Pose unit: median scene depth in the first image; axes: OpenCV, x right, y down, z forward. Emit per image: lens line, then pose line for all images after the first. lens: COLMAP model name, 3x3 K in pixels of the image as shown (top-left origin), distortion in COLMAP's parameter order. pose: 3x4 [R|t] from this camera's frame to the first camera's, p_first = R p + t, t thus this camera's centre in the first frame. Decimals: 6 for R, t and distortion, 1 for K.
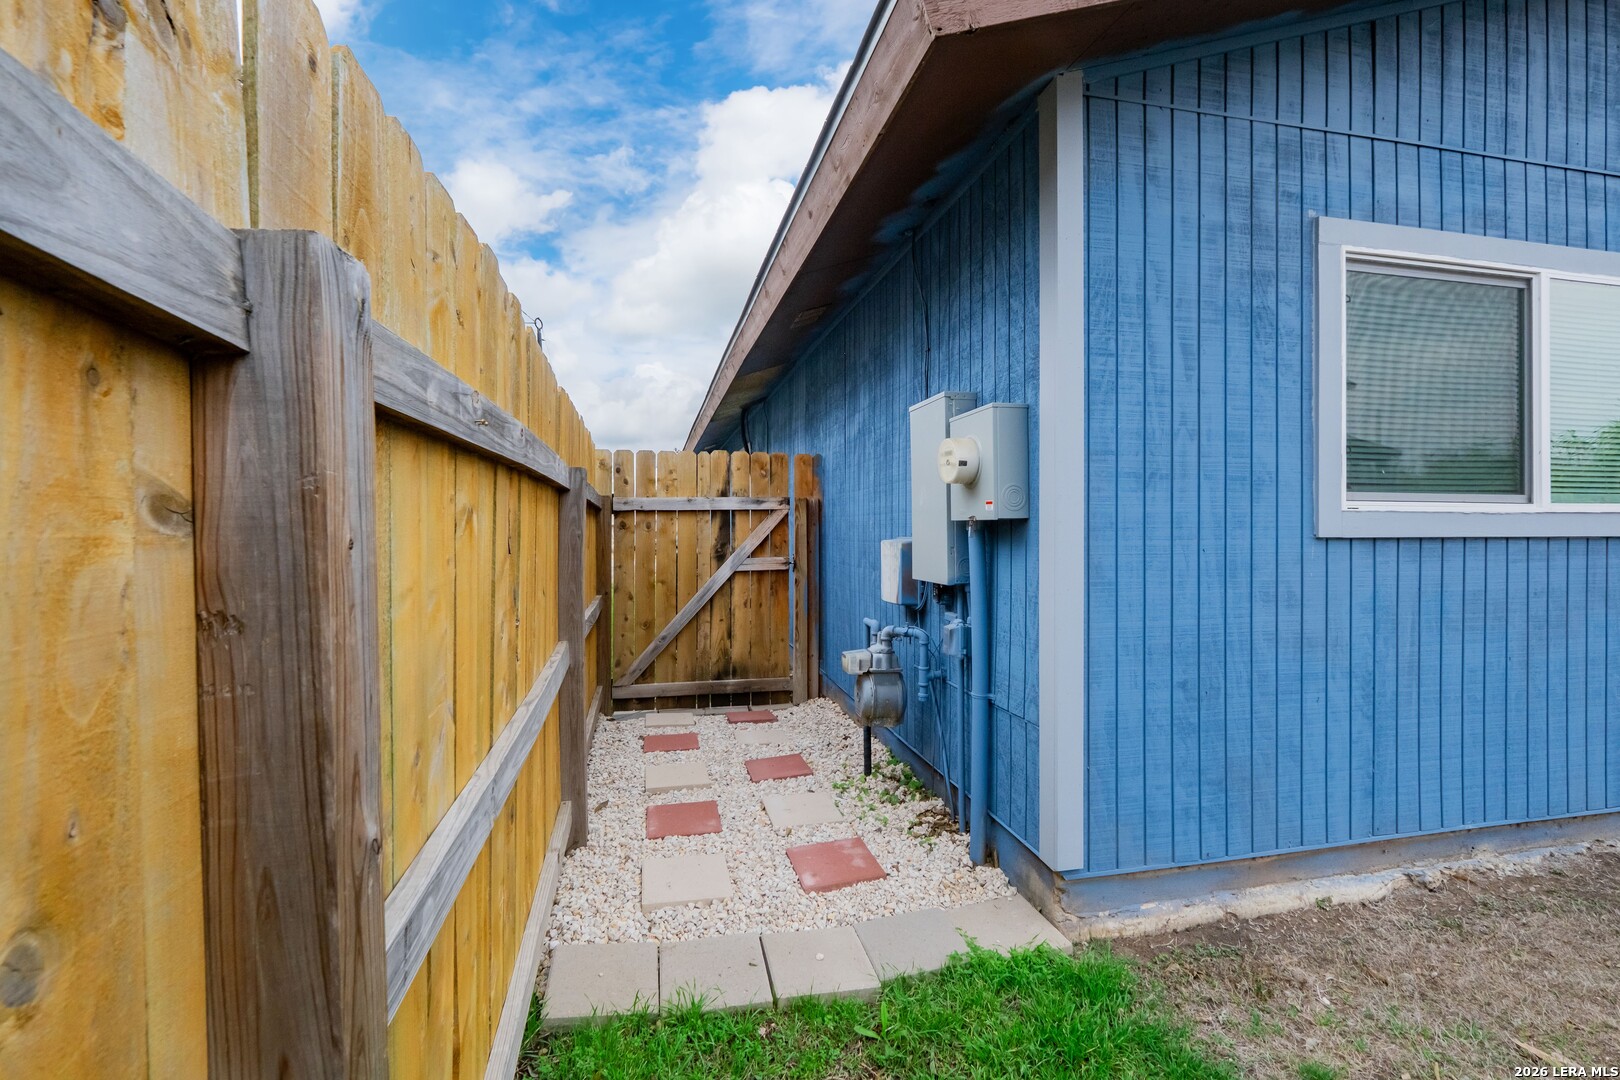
lens RADIAL K [[699.0, 0, 803.1], [0, 699.0, 530.2], [0, 0, 1]] dist [0.007807, -0.005193]
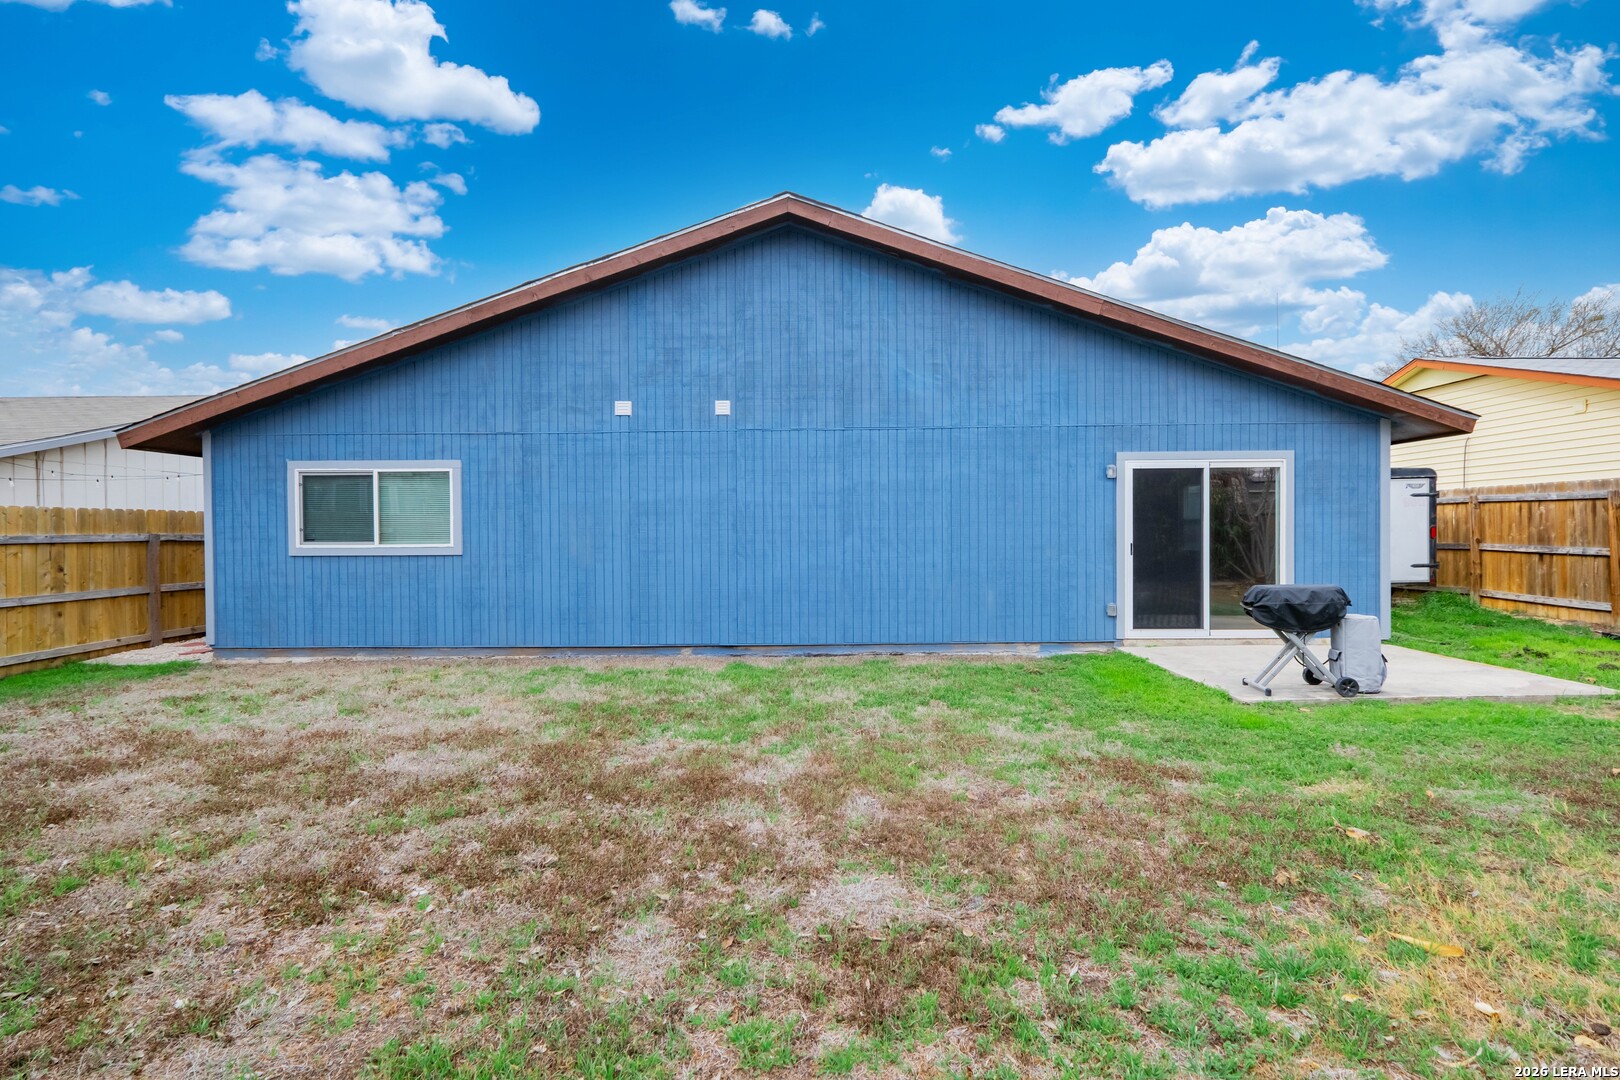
lens RADIAL K [[699.0, 0, 812.7], [0, 699.0, 539.8], [0, 0, 1]] dist [0.007807, -0.005193]
pose [[0.969435, -0.001878, -0.245342, 4.083875], [0.005293, 0.999898, 0.013260, -0.100349], [0.245292, -0.014154, 0.969346, -1.695546]]
